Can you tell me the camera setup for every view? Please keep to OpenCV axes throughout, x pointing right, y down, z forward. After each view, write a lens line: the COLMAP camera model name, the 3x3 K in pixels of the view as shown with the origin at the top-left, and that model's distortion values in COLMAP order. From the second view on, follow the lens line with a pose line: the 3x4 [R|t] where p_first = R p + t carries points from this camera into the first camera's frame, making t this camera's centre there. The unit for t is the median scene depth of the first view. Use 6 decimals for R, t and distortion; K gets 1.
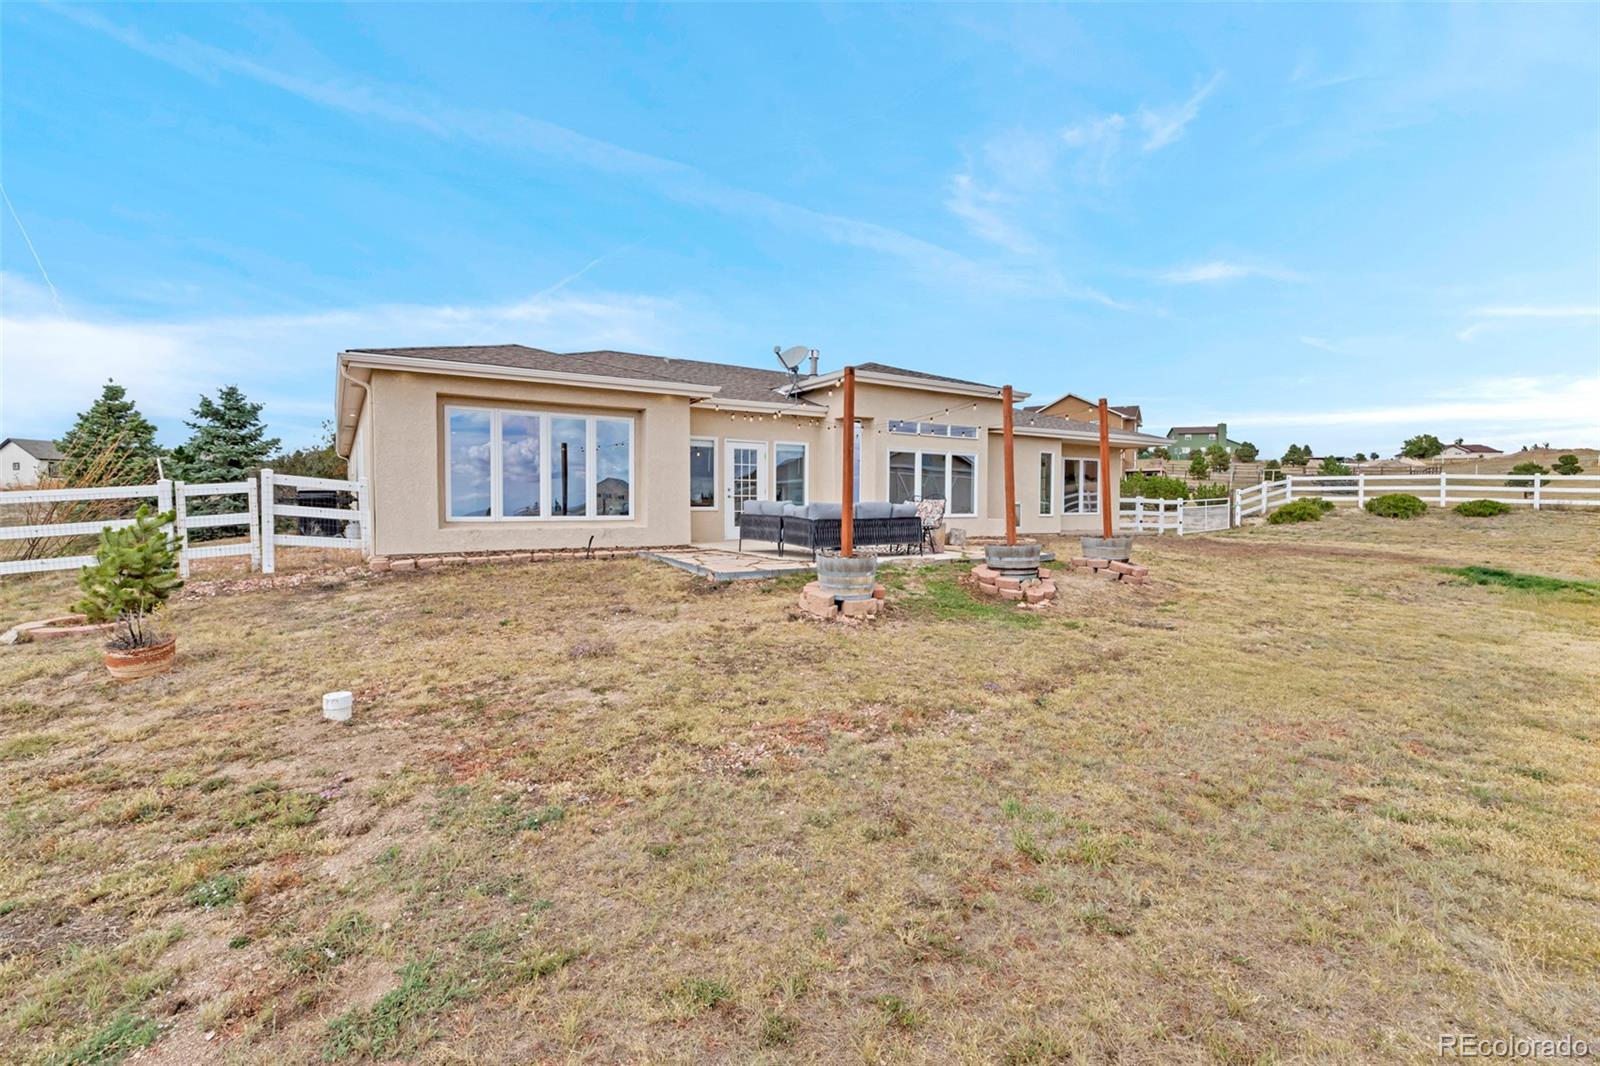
lens RADIAL K [[728.5, 0, 804.0], [0, 728.5, 535.1], [0, 0, 1]] dist [-0.000743, -0.000433]
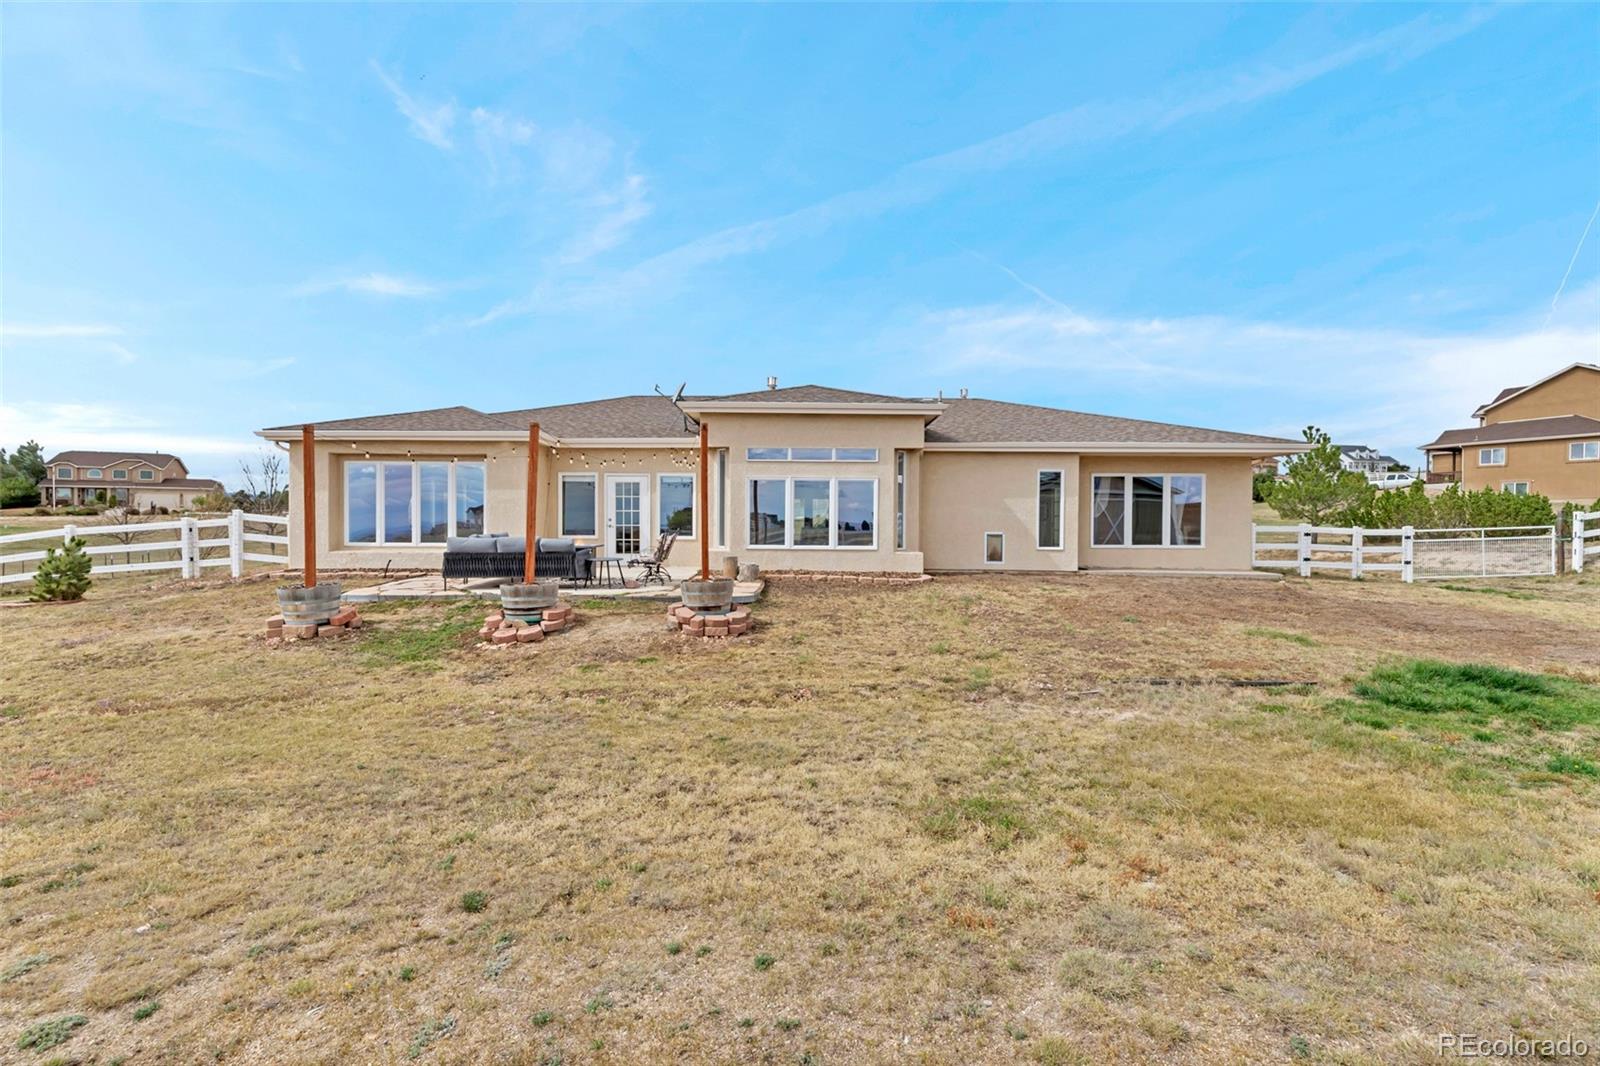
lens RADIAL K [[728.5, 0, 804.0], [0, 728.5, 535.1], [0, 0, 1]] dist [-0.000743, -0.000433]
pose [[0.836416, 0.014674, -0.547899, 0.942588], [-0.026940, 0.999534, -0.014356, -0.040666], [0.547433, 0.026768, 0.836422, 0.310481]]
